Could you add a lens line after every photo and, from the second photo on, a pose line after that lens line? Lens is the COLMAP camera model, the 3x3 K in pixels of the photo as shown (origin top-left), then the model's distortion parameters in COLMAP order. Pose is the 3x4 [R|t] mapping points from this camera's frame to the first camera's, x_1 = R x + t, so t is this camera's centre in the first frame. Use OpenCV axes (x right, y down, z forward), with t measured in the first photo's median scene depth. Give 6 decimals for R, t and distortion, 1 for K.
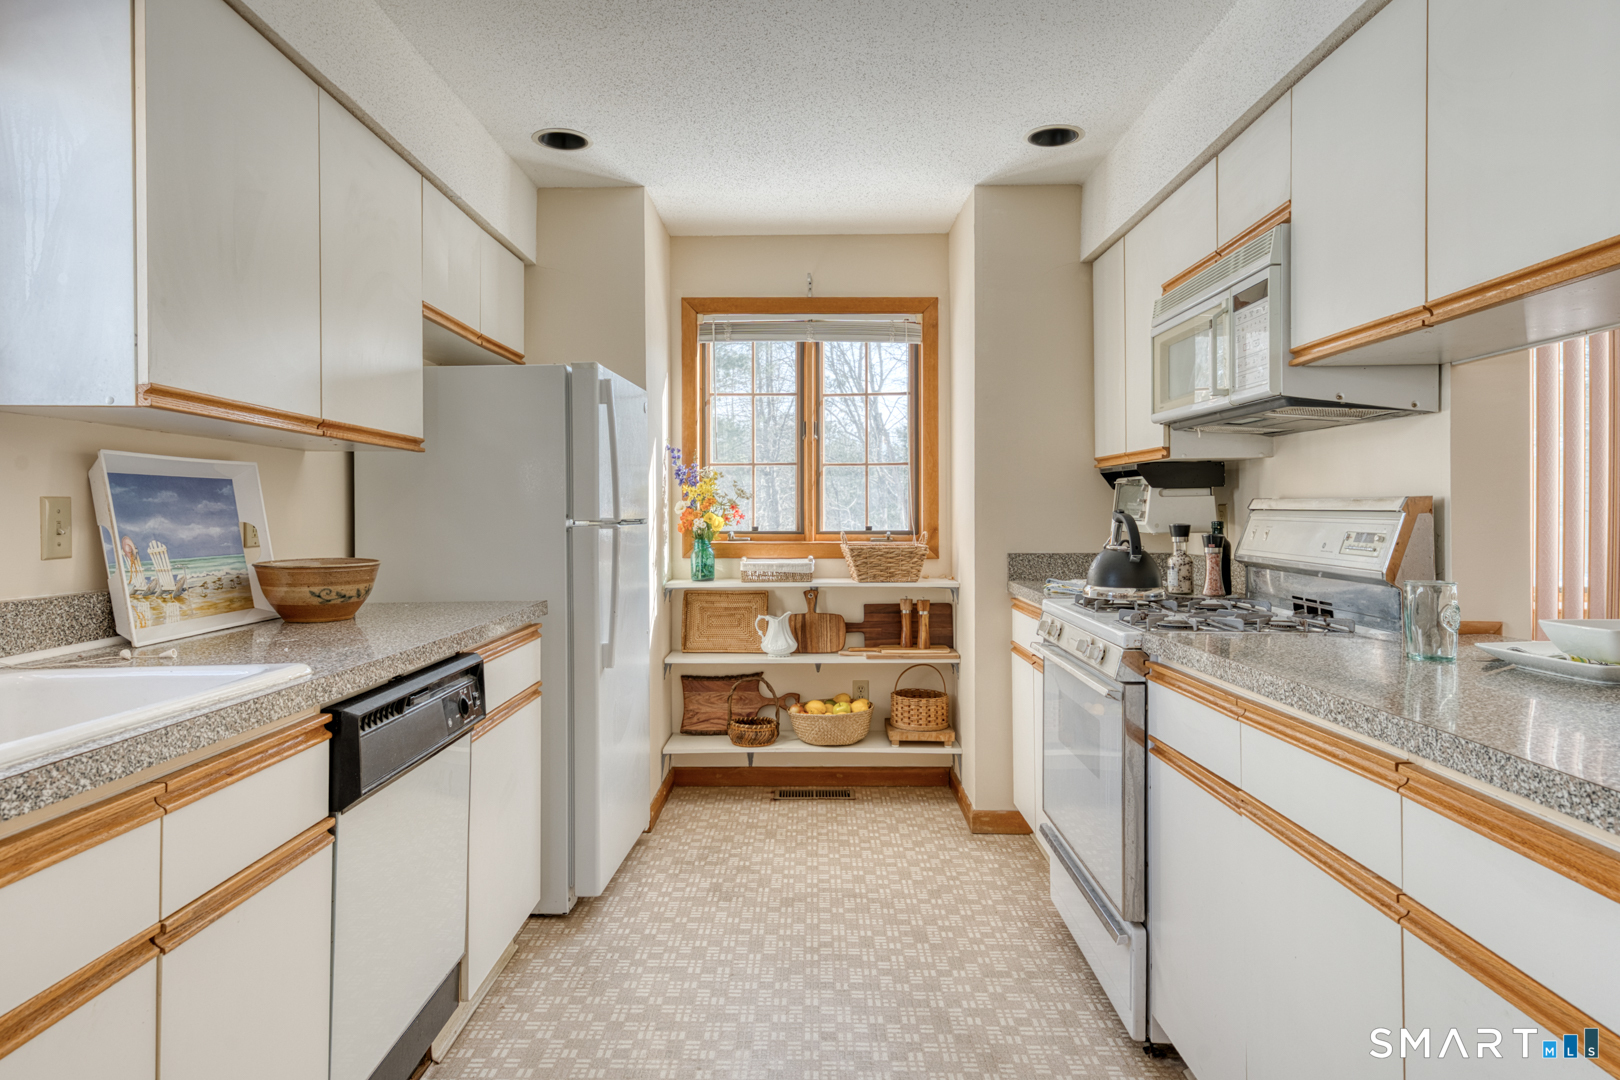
lens RADIAL K [[965.5, 0, 798.1], [0, 965.5, 513.7], [0, 0, 1]] dist [0.041633, -0.008799]
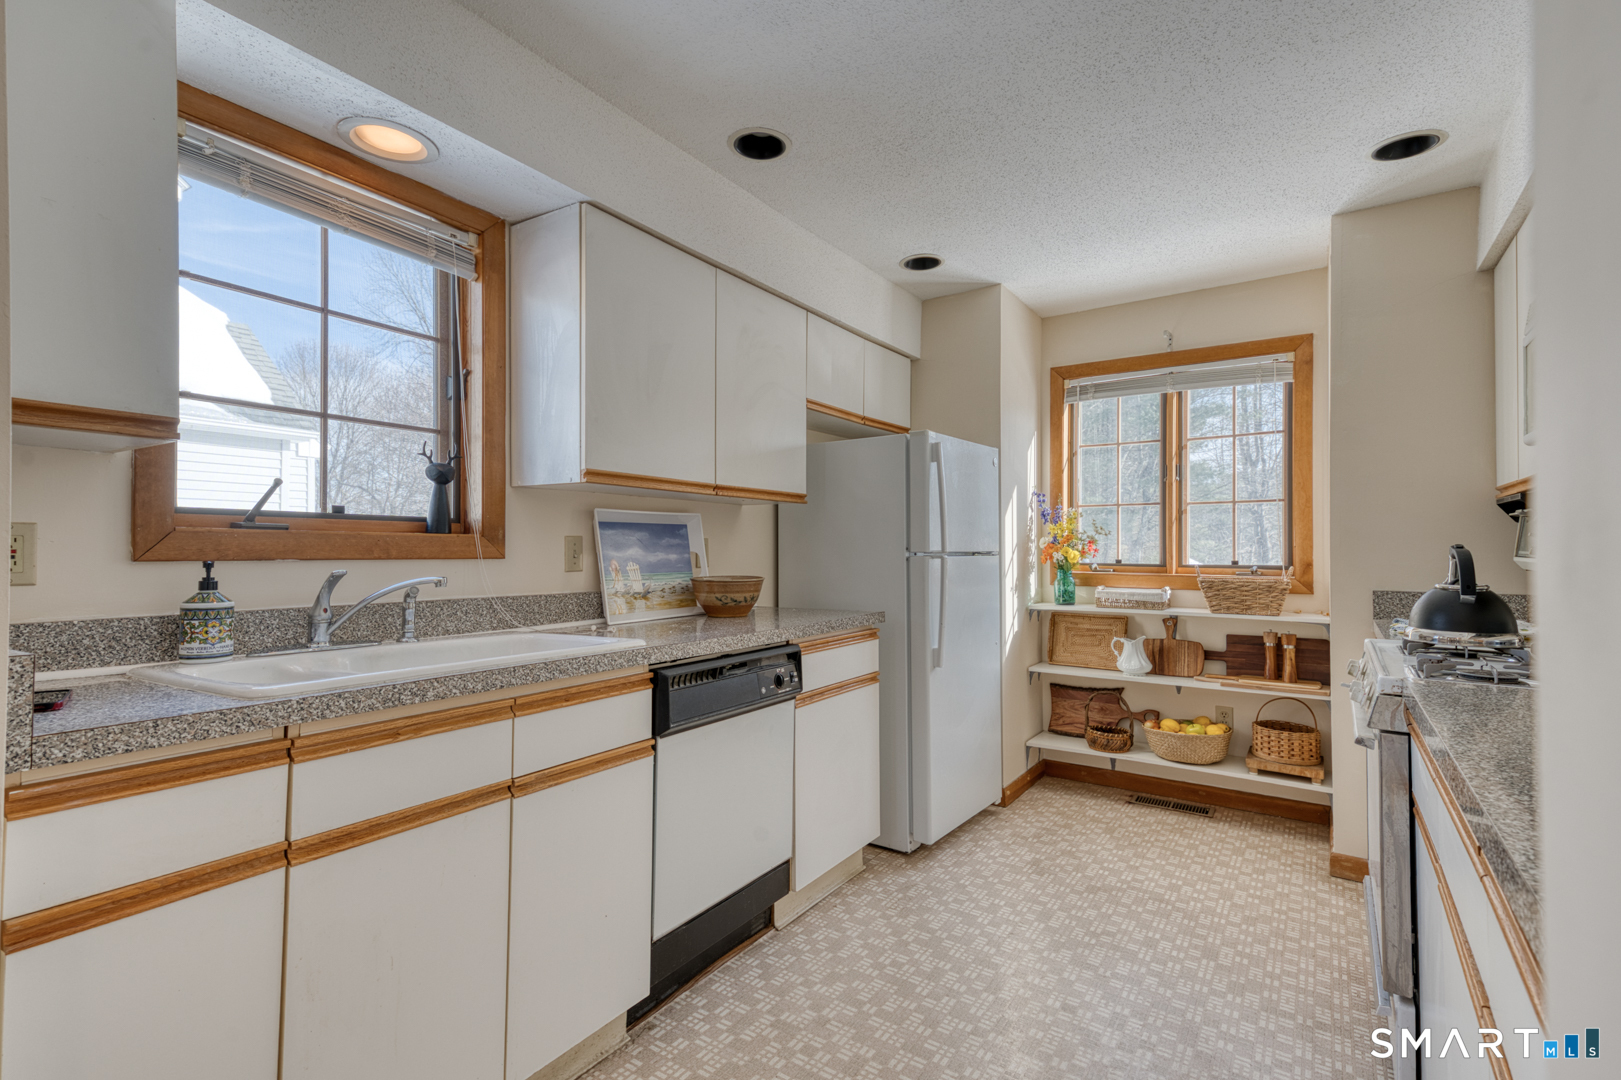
lens RADIAL K [[766.0, 0, 807.9], [0, 766.0, 541.3], [0, 0, 1]] dist [0.062522, -0.012412]
pose [[0.838856, -0.000803, -0.544353, 0.199987], [-0.004262, 0.999959, -0.008043, 0.001001], [0.544337, 0.009066, 0.838818, 0.046744]]
